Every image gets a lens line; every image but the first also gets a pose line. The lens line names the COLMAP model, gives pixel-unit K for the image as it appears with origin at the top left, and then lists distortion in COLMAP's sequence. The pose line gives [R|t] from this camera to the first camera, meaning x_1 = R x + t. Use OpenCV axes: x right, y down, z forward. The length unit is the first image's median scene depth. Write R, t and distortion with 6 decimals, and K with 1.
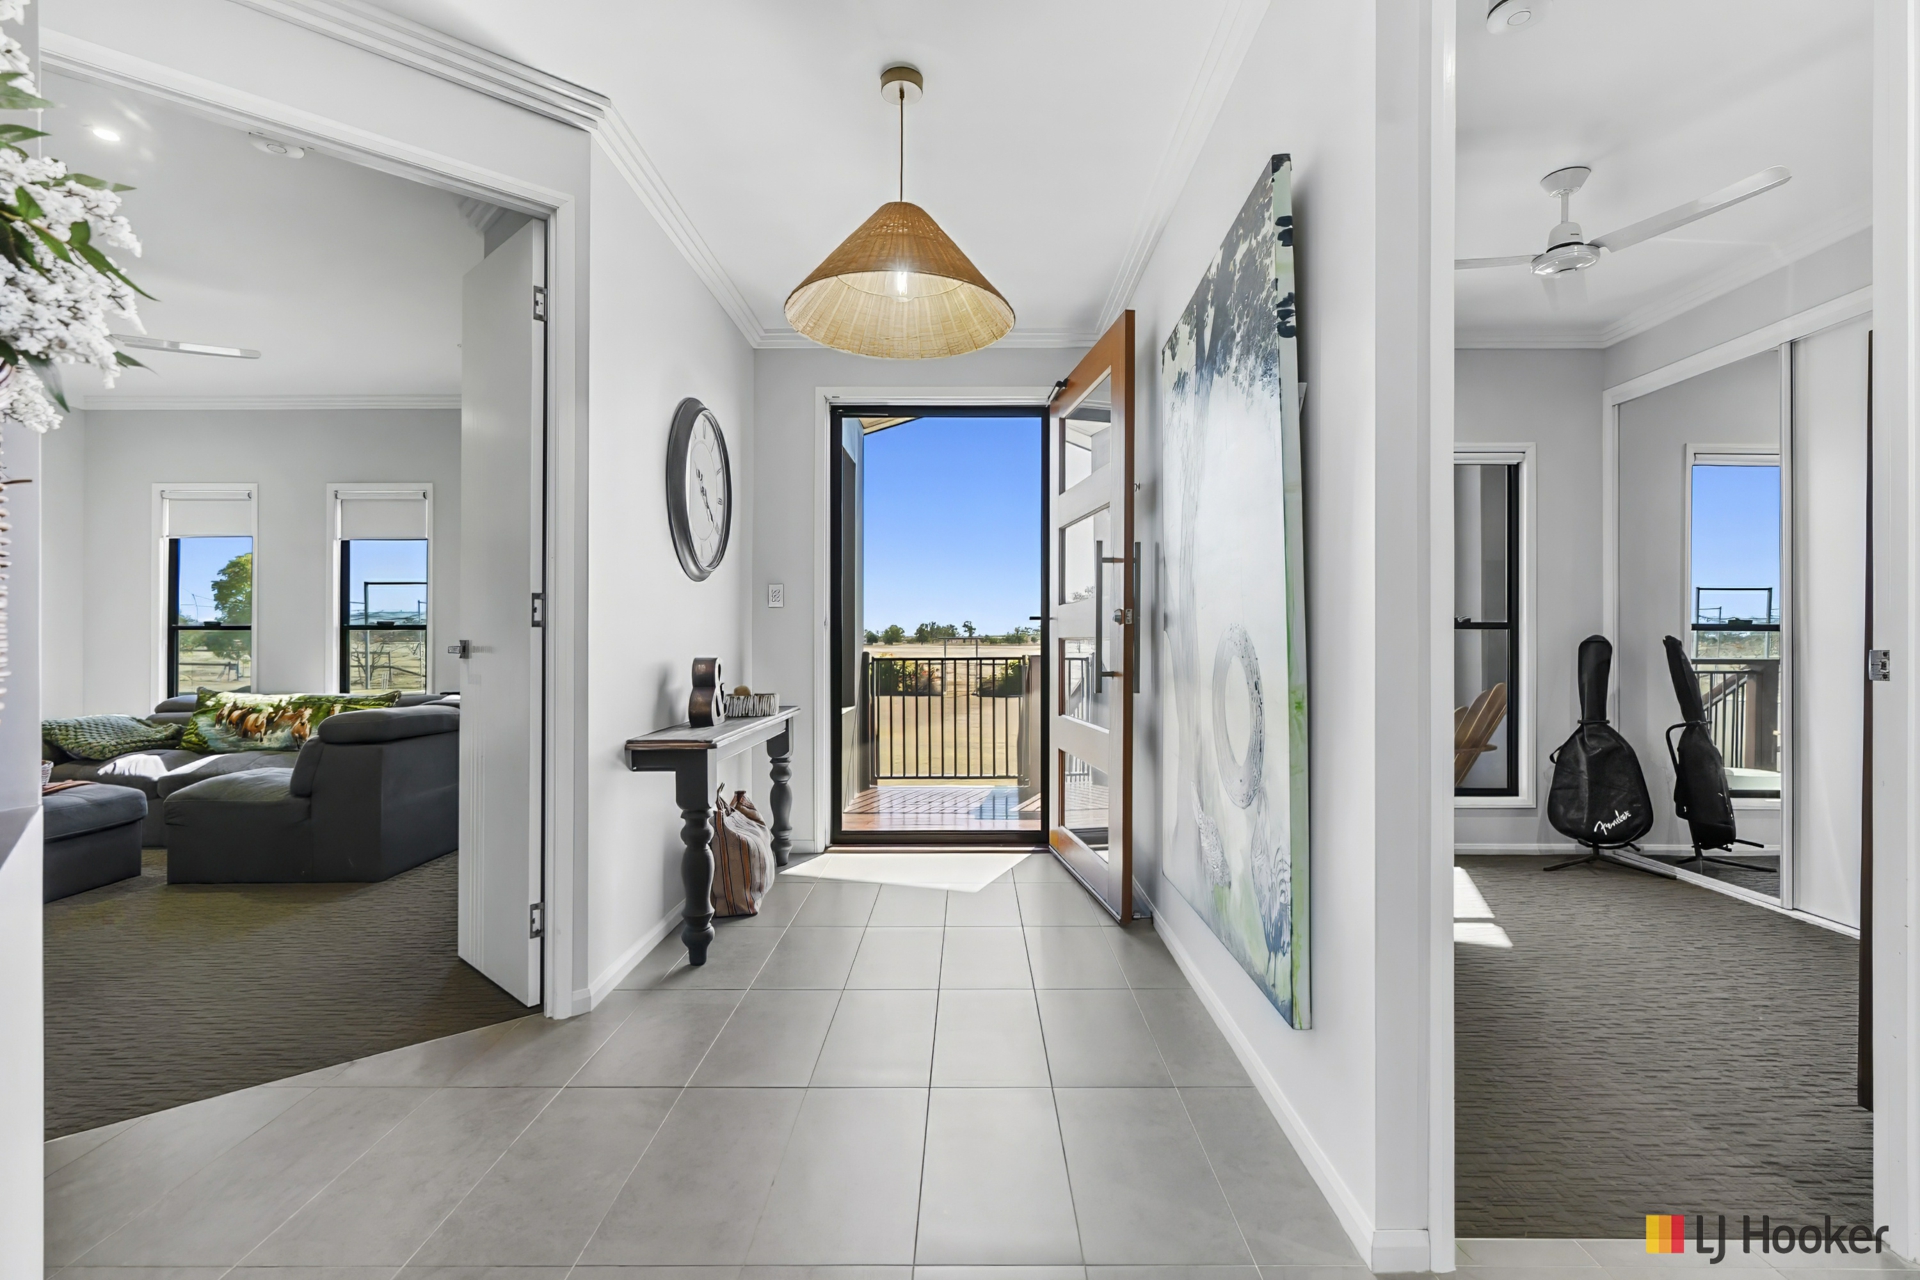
lens RADIAL K [[877.1, 0, 959.3], [0, 877.1, 638.6], [0, 0, 1]] dist [0.003847, 0.001058]
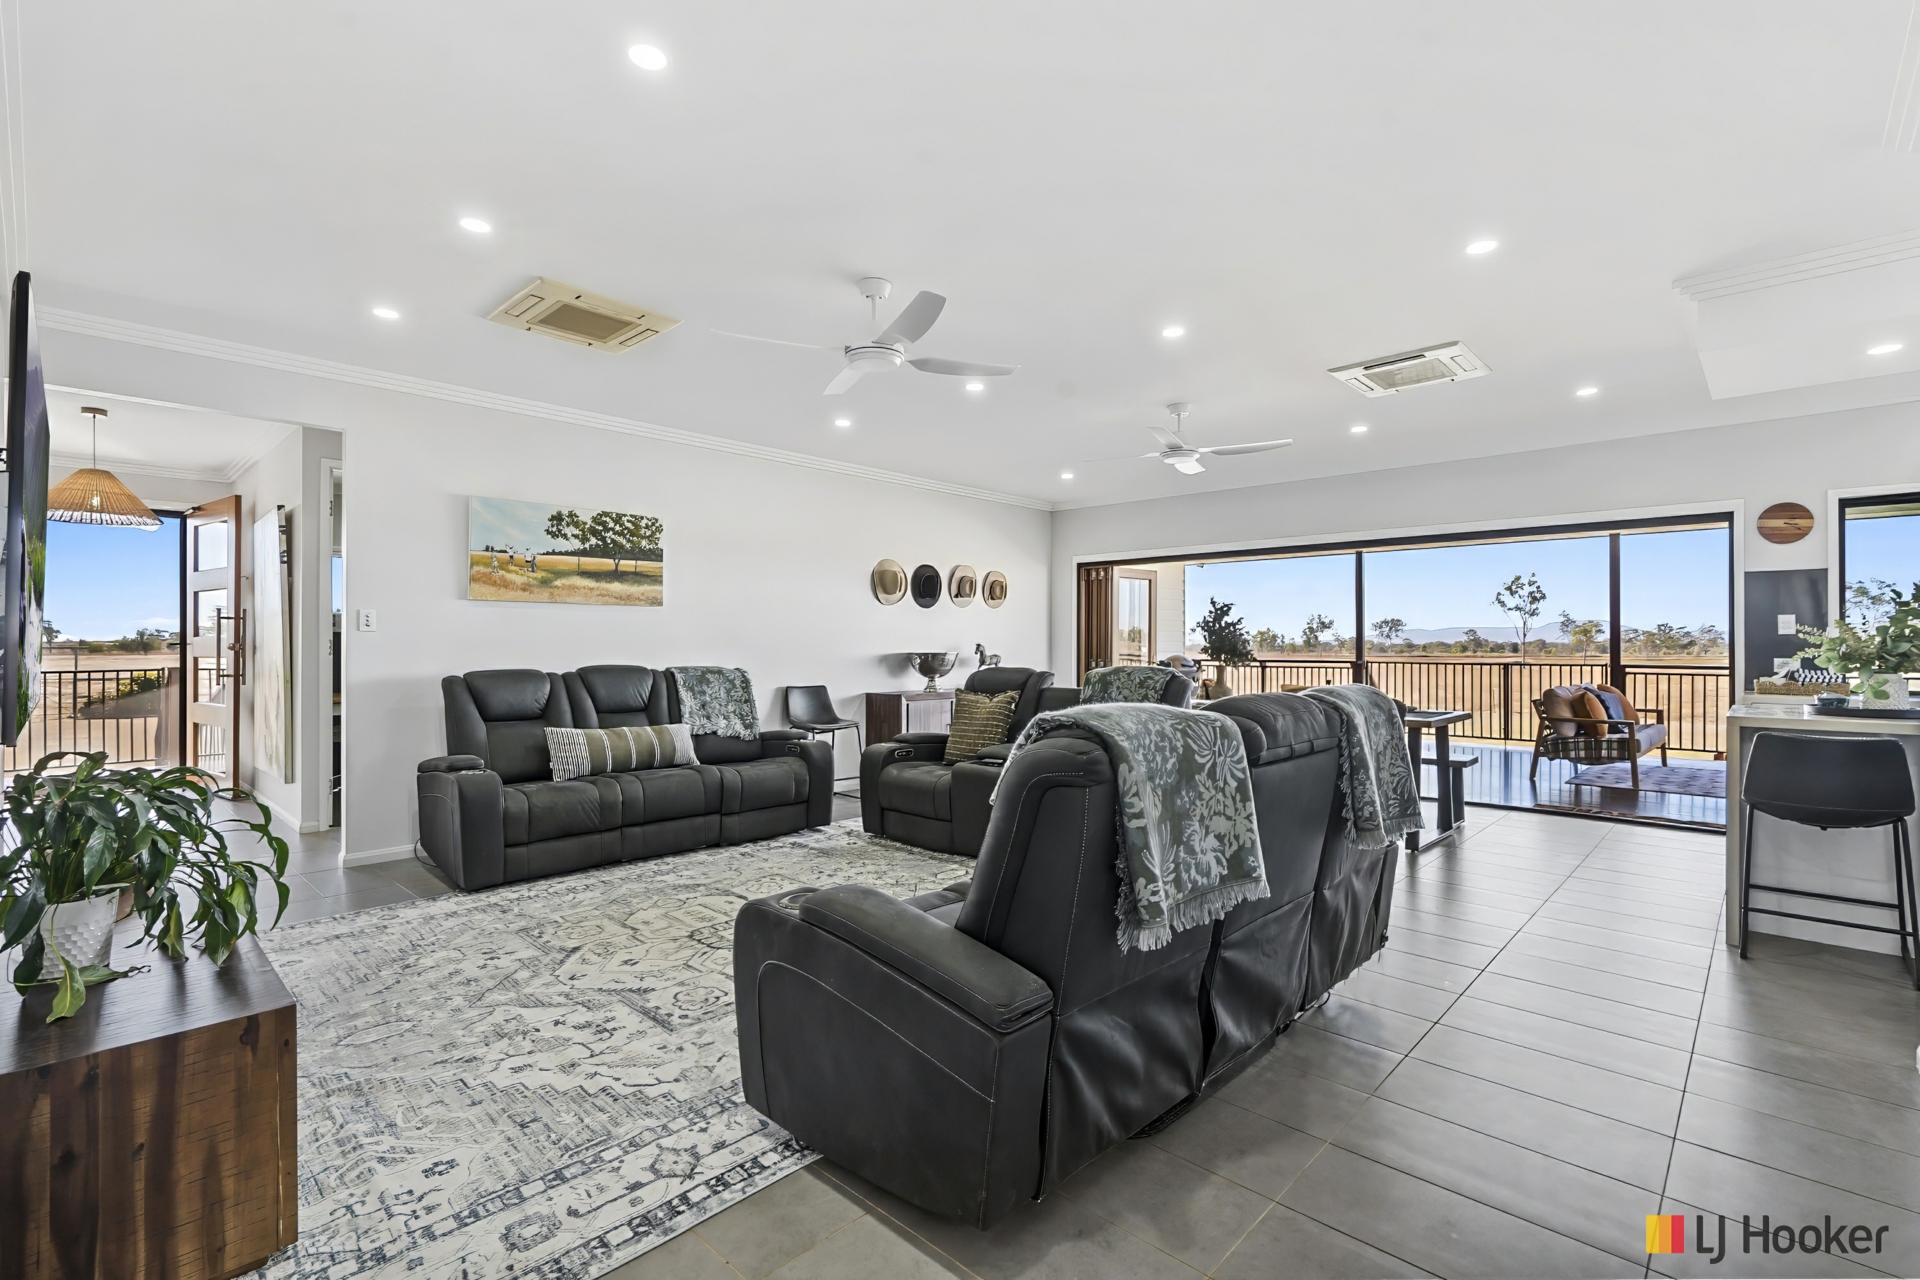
lens RADIAL K [[877.1, 0, 959.9], [0, 877.1, 642.4], [0, 0, 1]] dist [0.003847, 0.001058]
pose [[0.685381, 0.001464, 0.728184, -0.108224], [0.000104, 0.999998, -0.002108, -0.023479], [-0.728185, 0.001520, 0.685379, -1.225692]]
